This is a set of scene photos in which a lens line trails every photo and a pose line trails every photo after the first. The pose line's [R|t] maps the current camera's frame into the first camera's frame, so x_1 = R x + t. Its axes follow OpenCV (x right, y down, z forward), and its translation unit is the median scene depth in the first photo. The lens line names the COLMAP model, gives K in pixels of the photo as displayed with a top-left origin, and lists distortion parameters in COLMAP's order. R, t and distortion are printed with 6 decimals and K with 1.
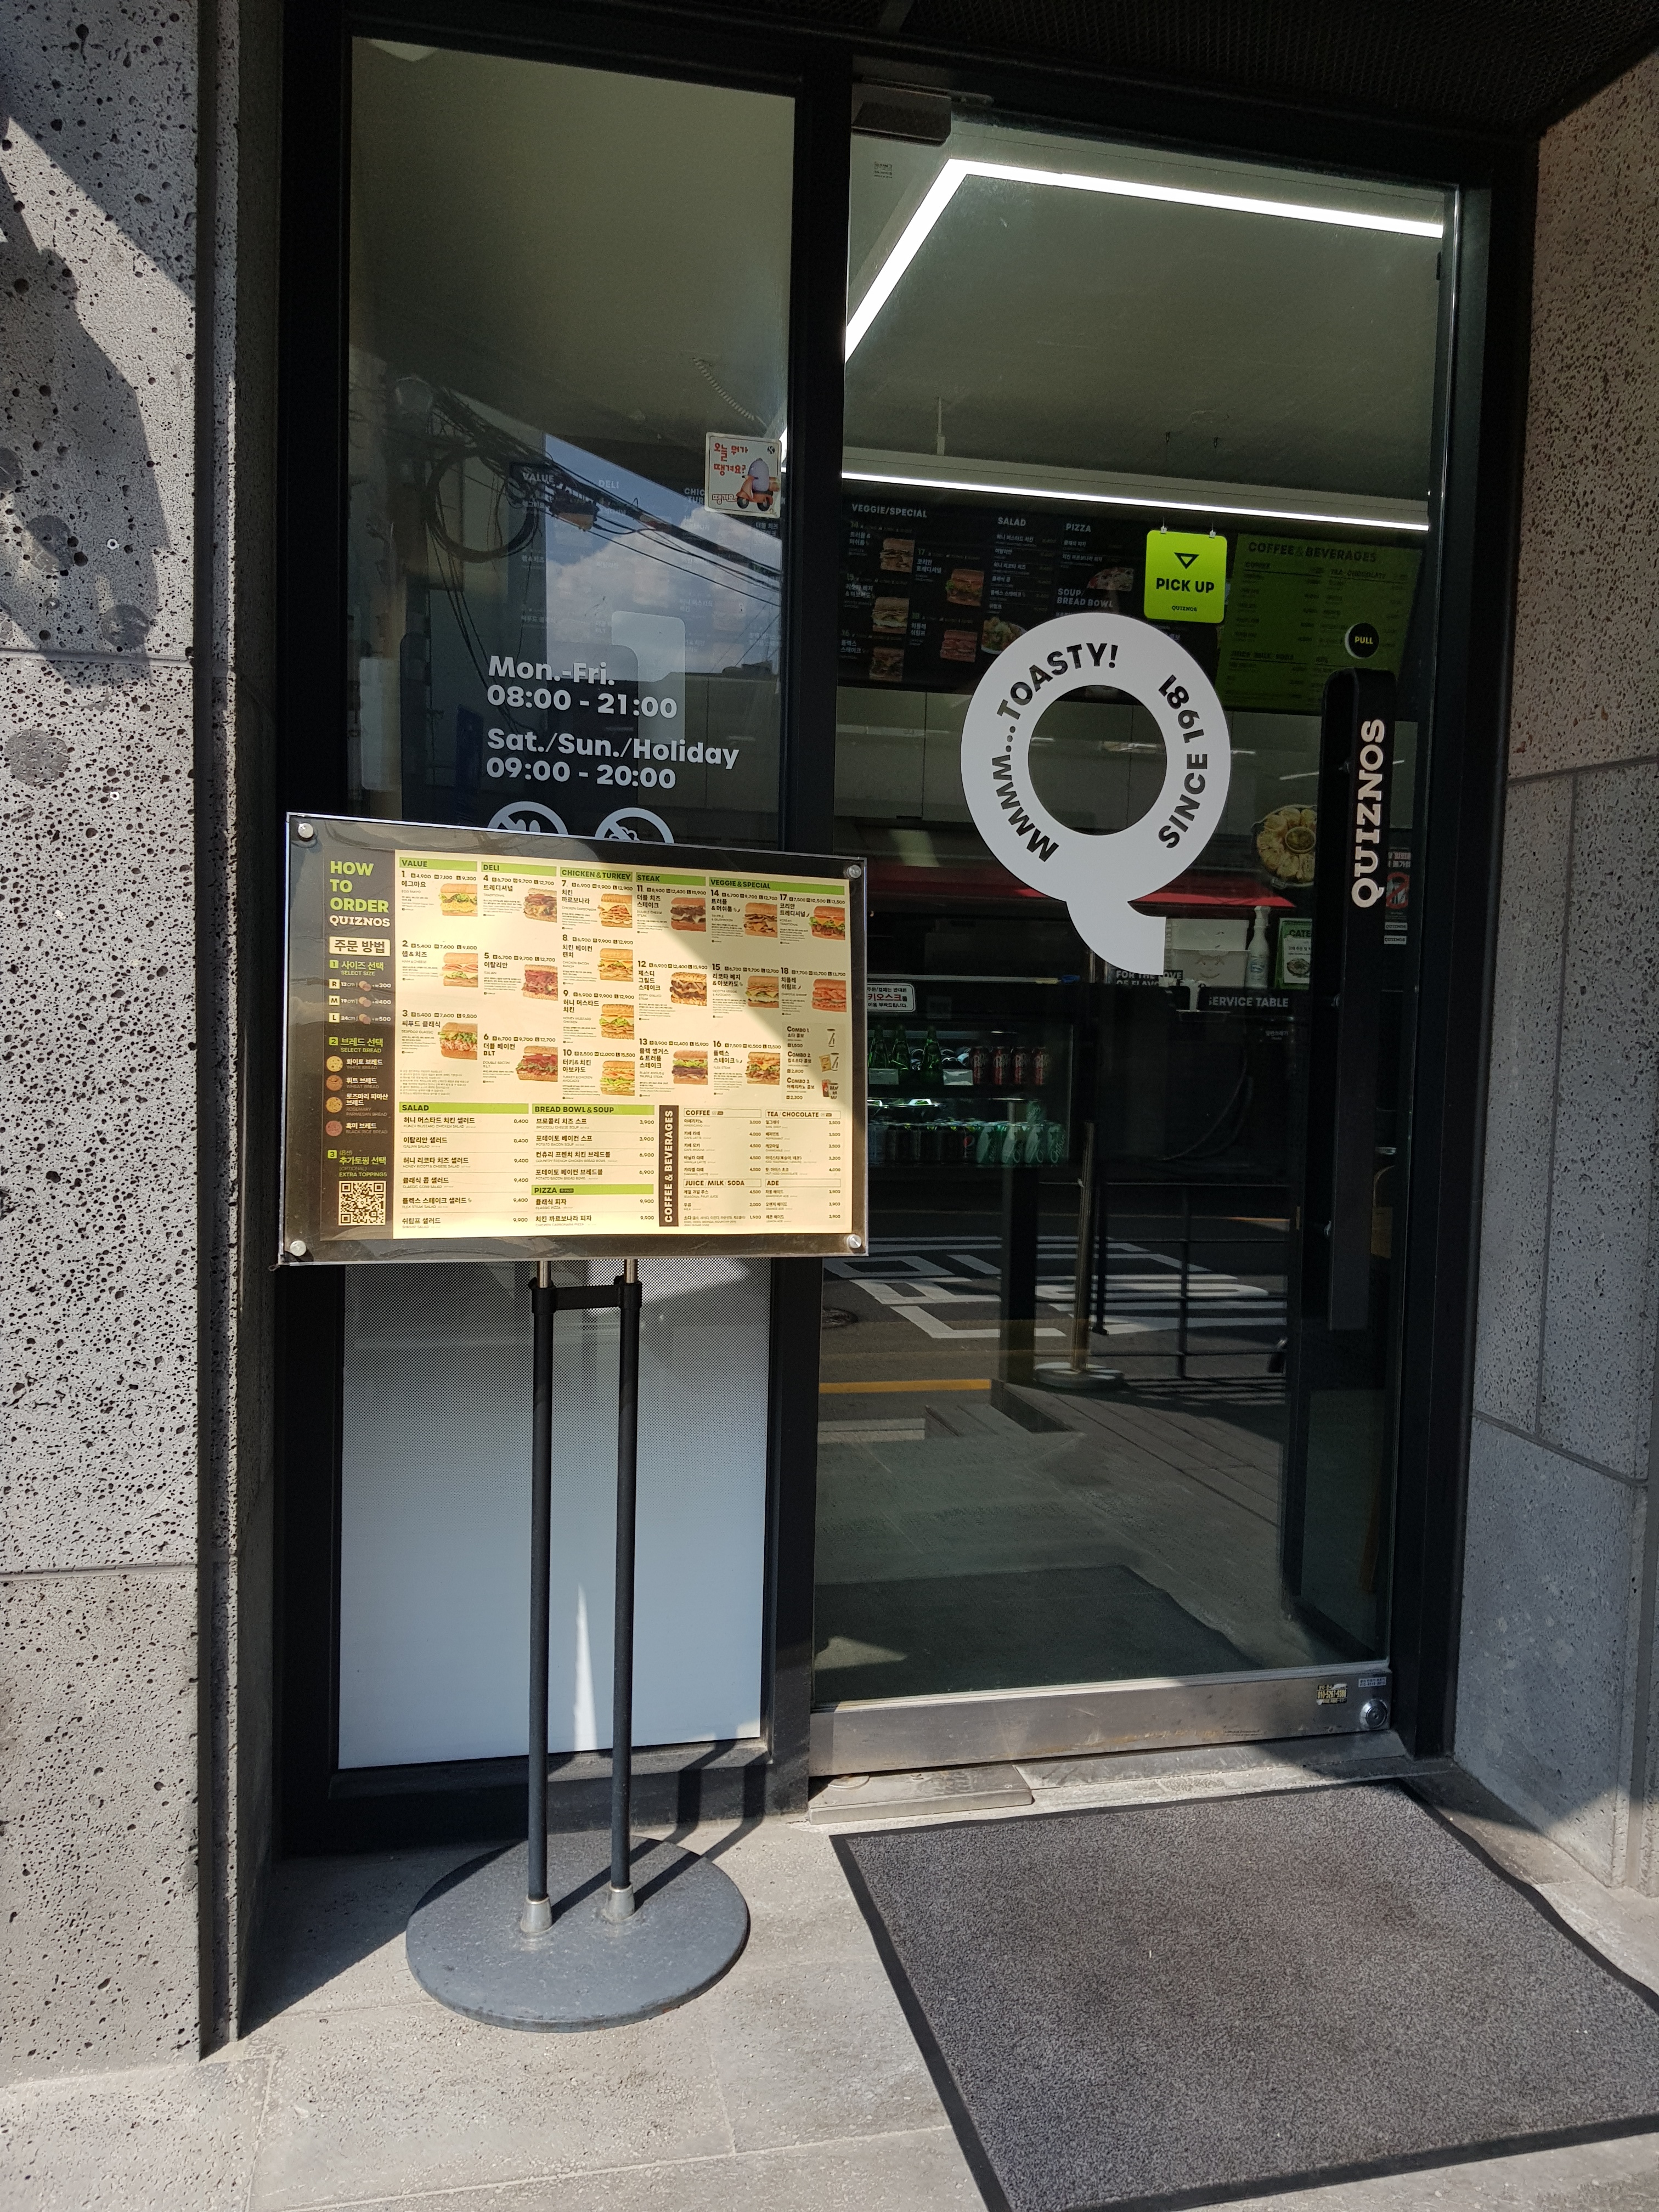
lens RADIAL K [[1700.6, 0, 877.3], [0, 1700.6, 1087.8], [0, 0, 1]] dist [0.097778, -0.158879]
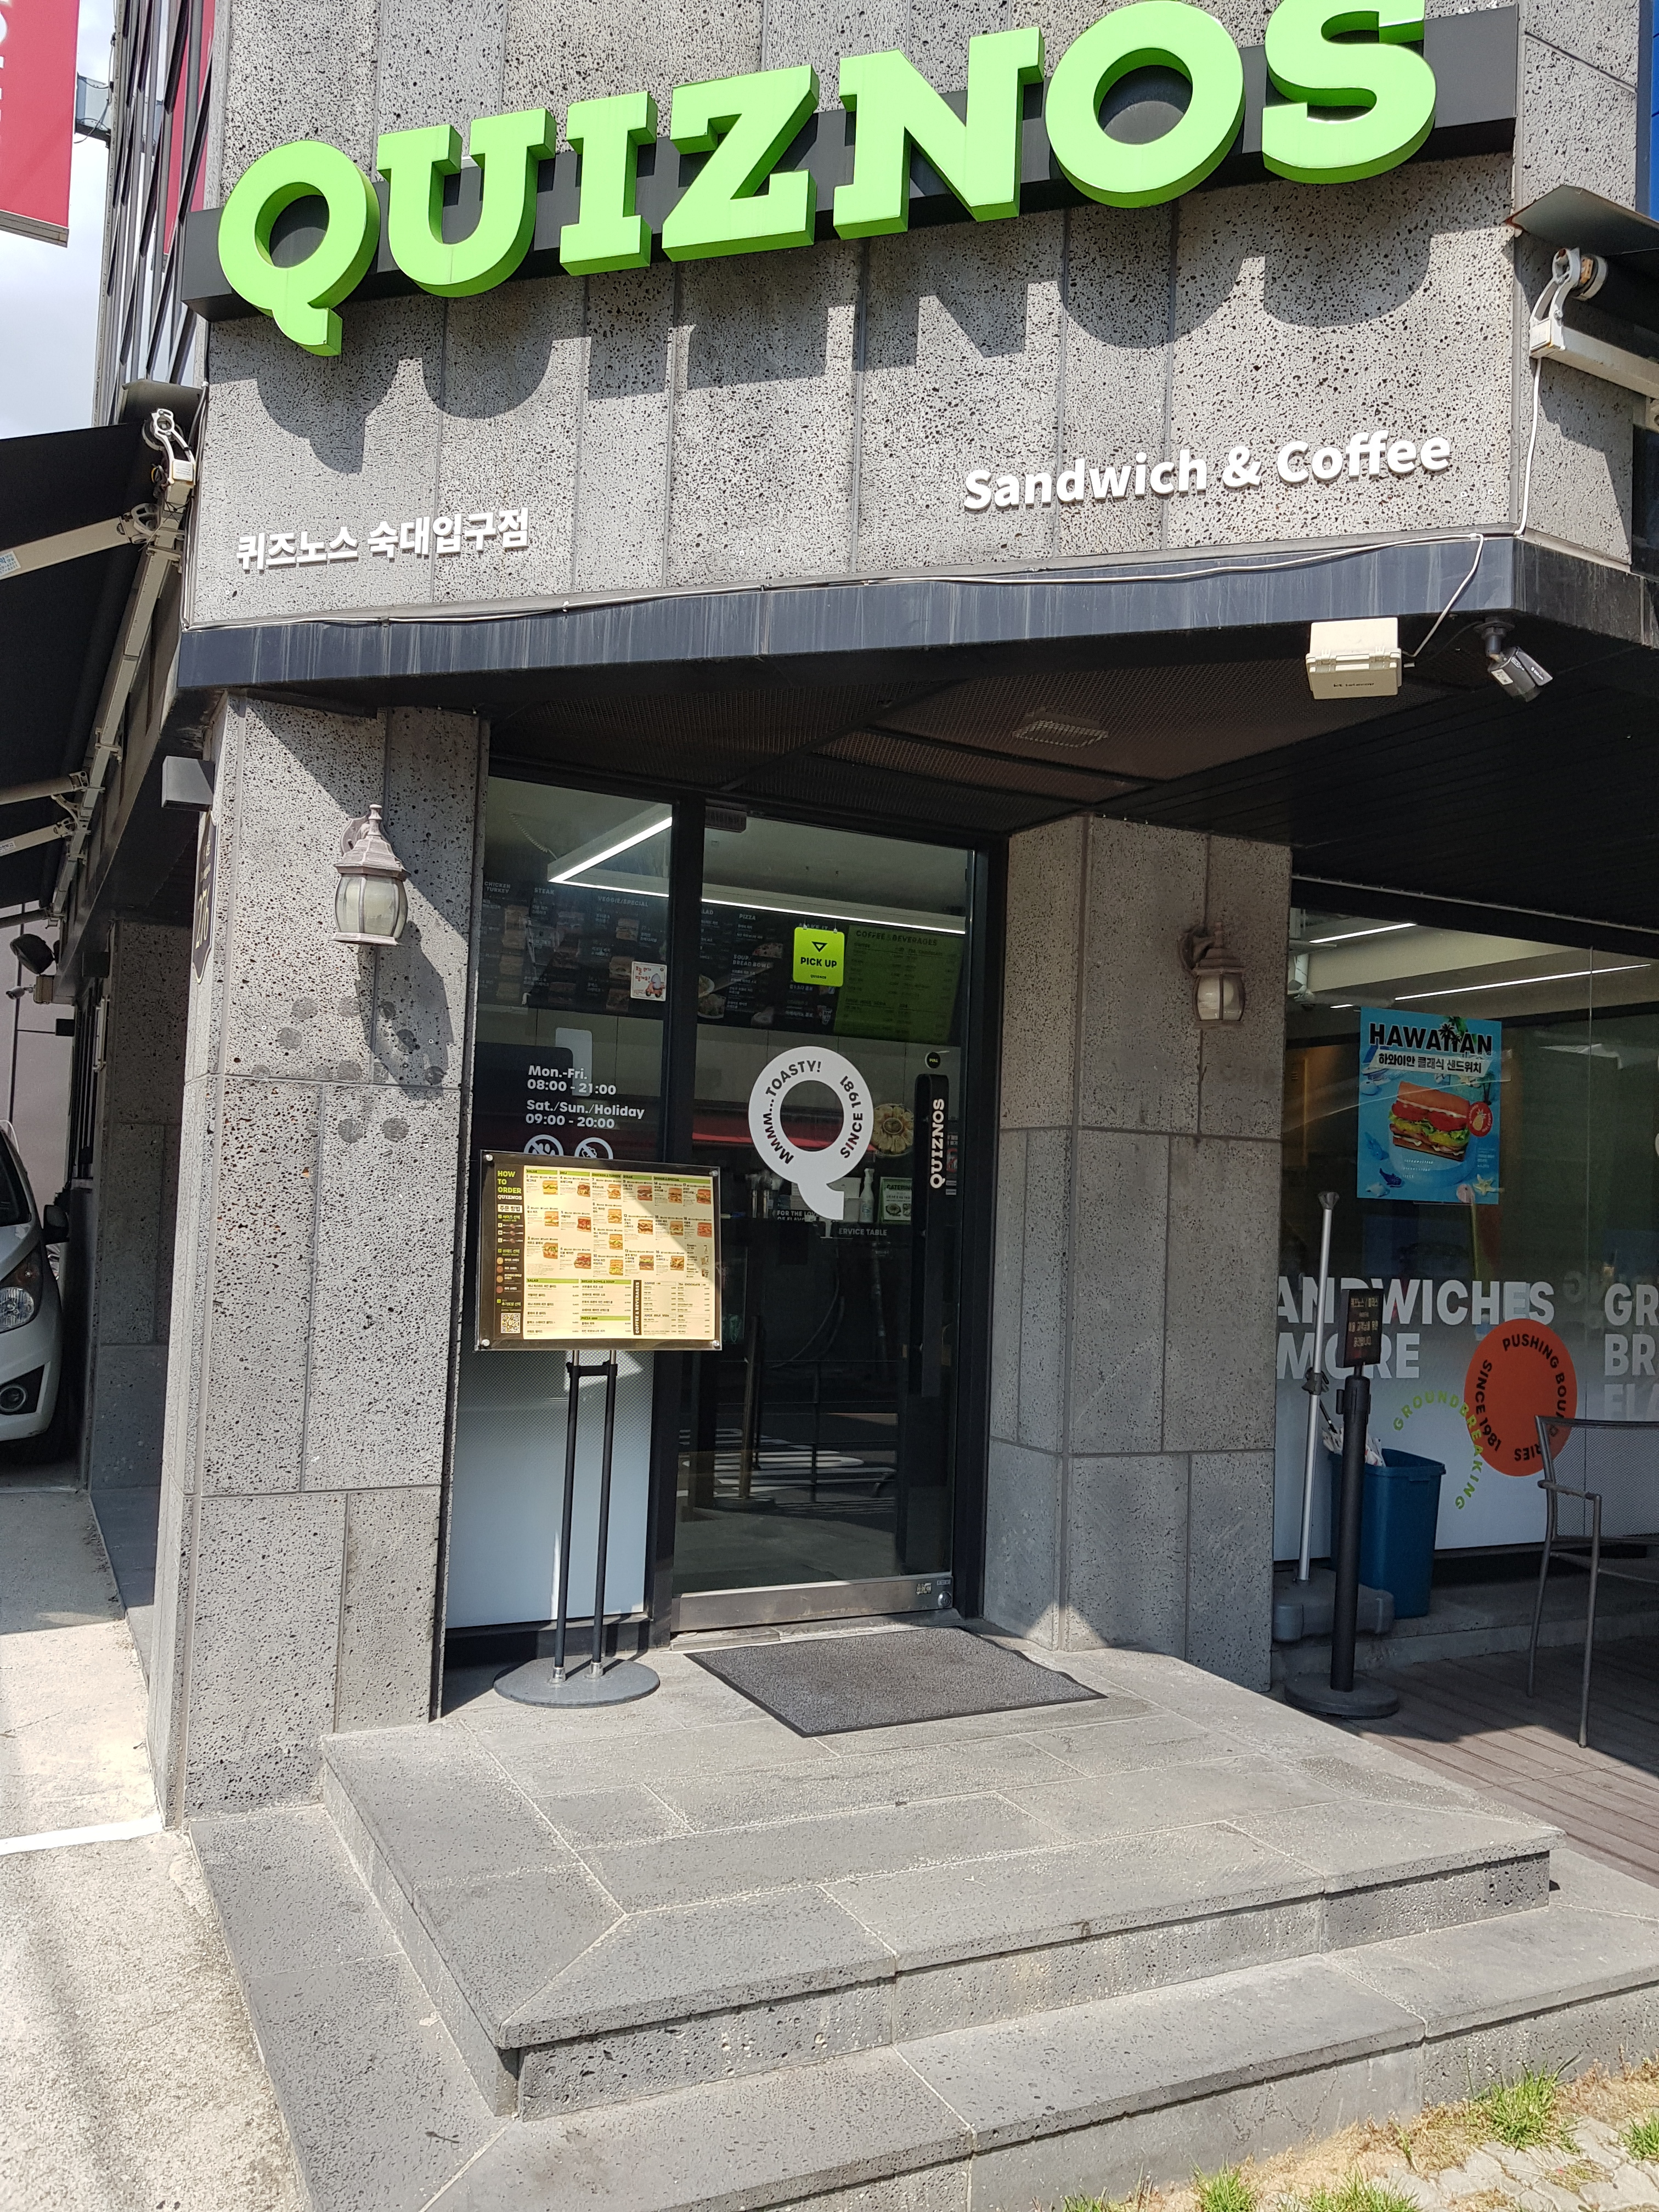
lens RADIAL K [[1700.6, 0, 877.3], [0, 1700.6, 1087.8], [0, 0, 1]] dist [0.097778, -0.158879]
pose [[0.969754, 0.024452, 0.242855, -0.334807], [0.007914, 0.991296, -0.131412, 0.051976], [-0.243955, 0.129359, 0.961120, -1.136672]]
